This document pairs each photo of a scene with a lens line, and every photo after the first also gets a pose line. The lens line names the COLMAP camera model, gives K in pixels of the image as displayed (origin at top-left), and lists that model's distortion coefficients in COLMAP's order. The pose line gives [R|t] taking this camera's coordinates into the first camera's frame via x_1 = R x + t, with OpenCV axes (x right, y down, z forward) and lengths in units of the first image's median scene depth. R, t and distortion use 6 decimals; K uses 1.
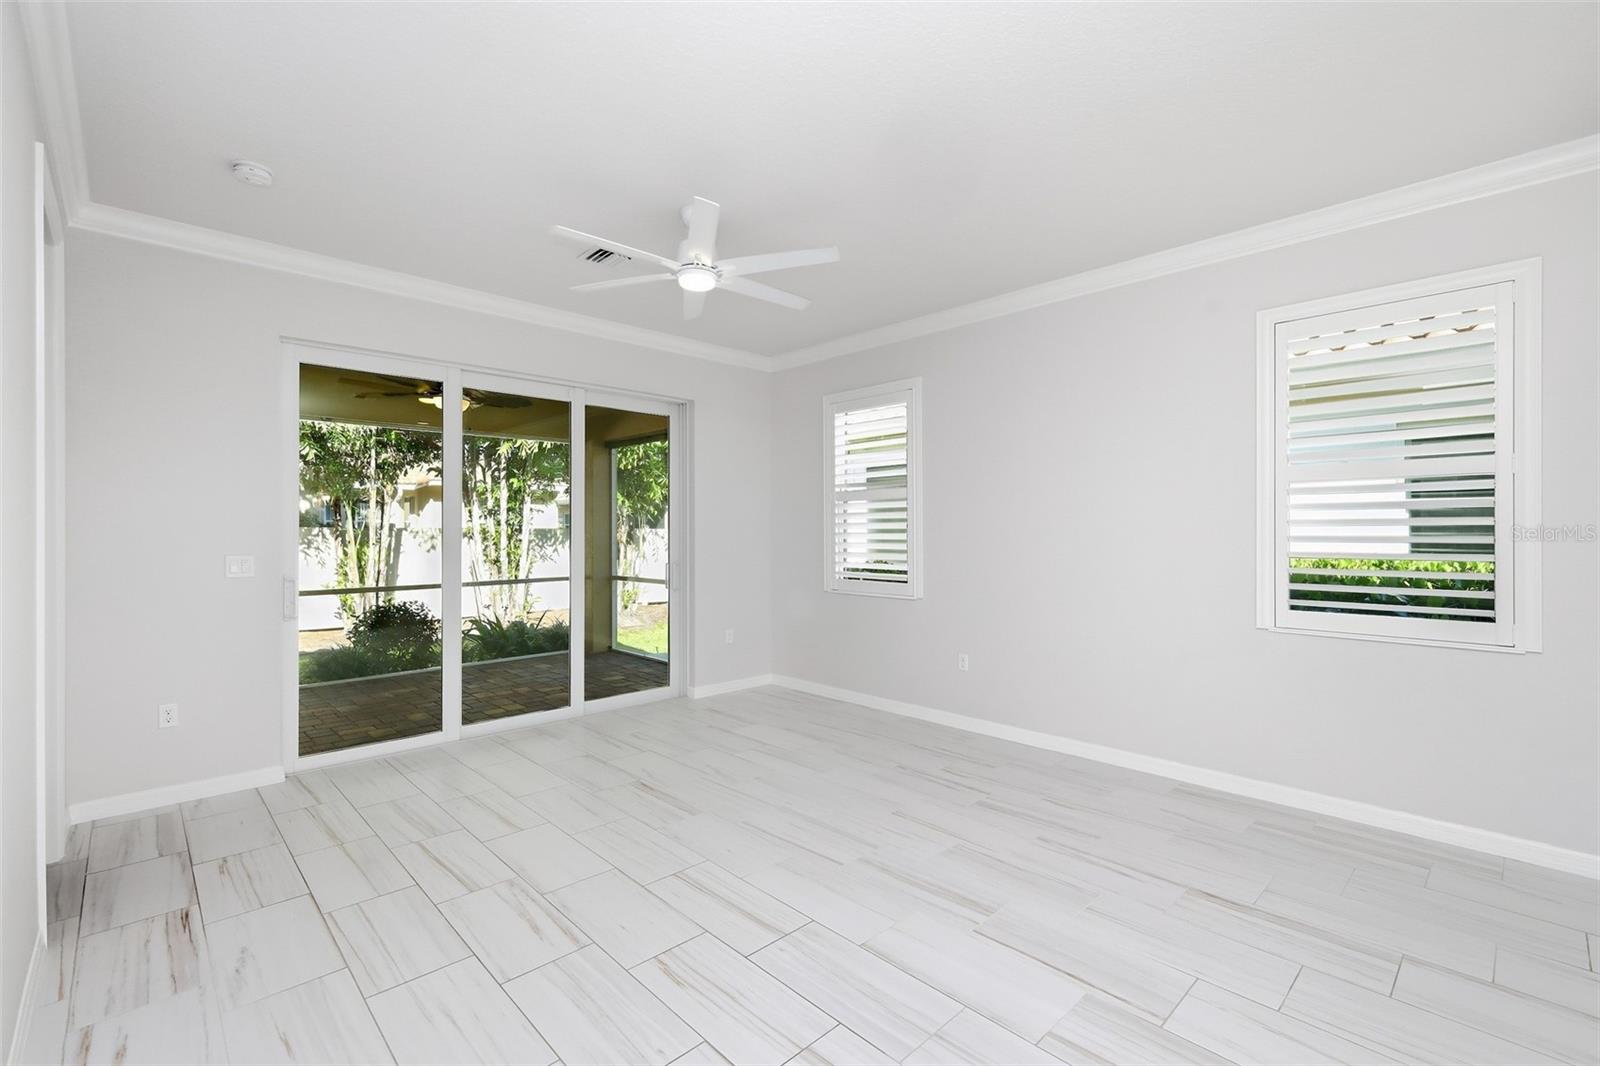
lens RADIAL K [[691.9, 0, 803.8], [0, 691.9, 529.2], [0, 0, 1]] dist [0.001705, 0.000400]
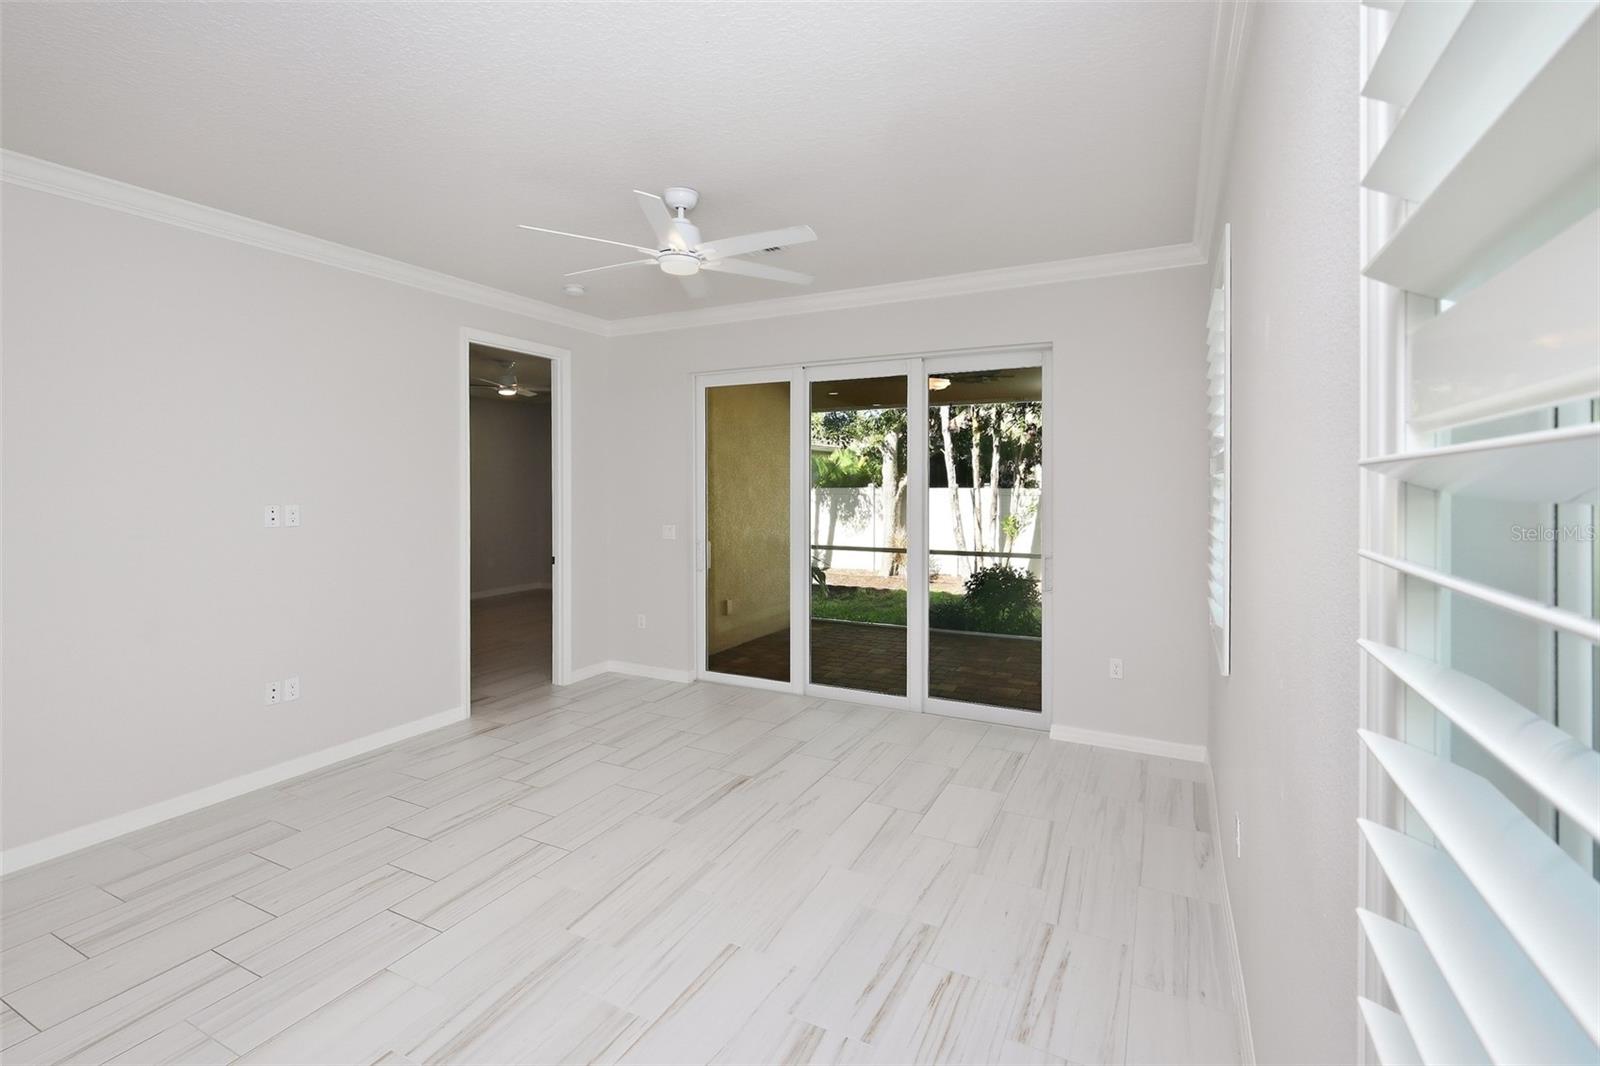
lens RADIAL K [[735.9, 0, 796.0], [0, 735.9, 487.1], [0, 0, 1]] dist [0.000111, 0.000538]
pose [[0.333182, 0.007506, -0.942832, 0.637843], [-0.001953, 0.999972, 0.007271, -0.040487], [0.942860, -0.000581, 0.333188, 0.618748]]
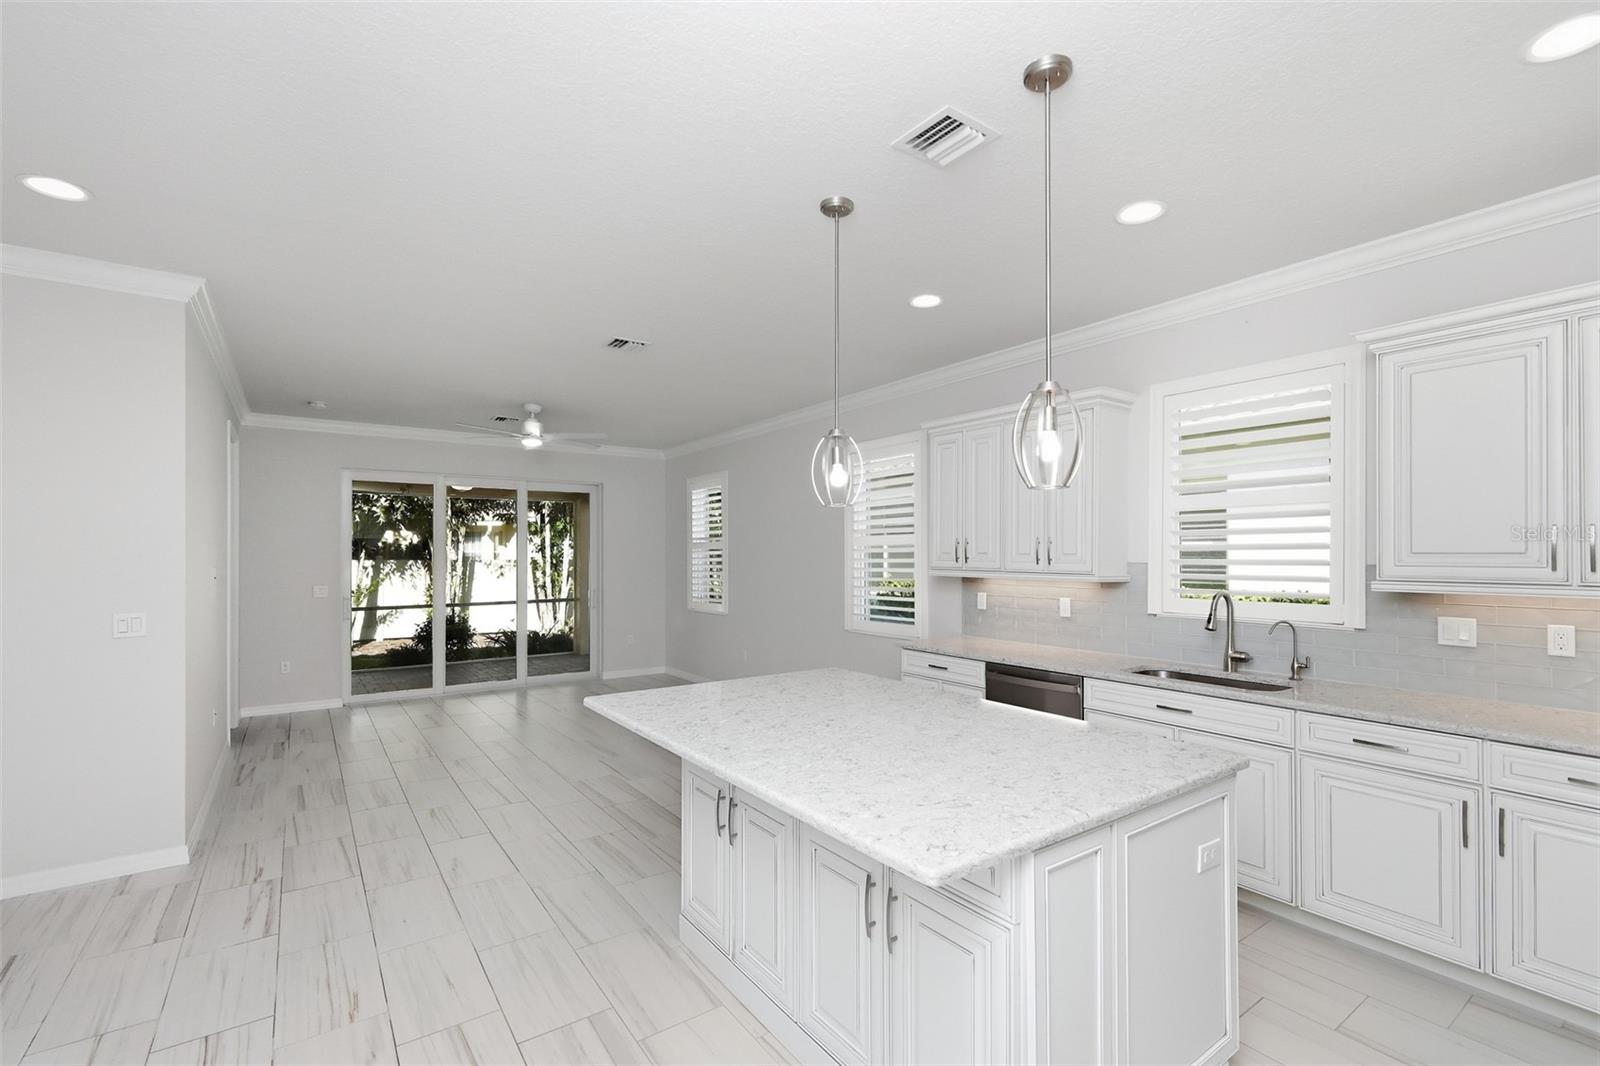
lens RADIAL K [[709.1, 0, 805.9], [0, 709.1, 534.2], [0, 0, 1]] dist [0.000516, 0.000075]
pose [[0.988632, -0.002993, -0.150323, 0.647079], [-0.001357, 0.999583, -0.028829, -0.035581], [0.150346, 0.028705, 0.988217, -0.593613]]
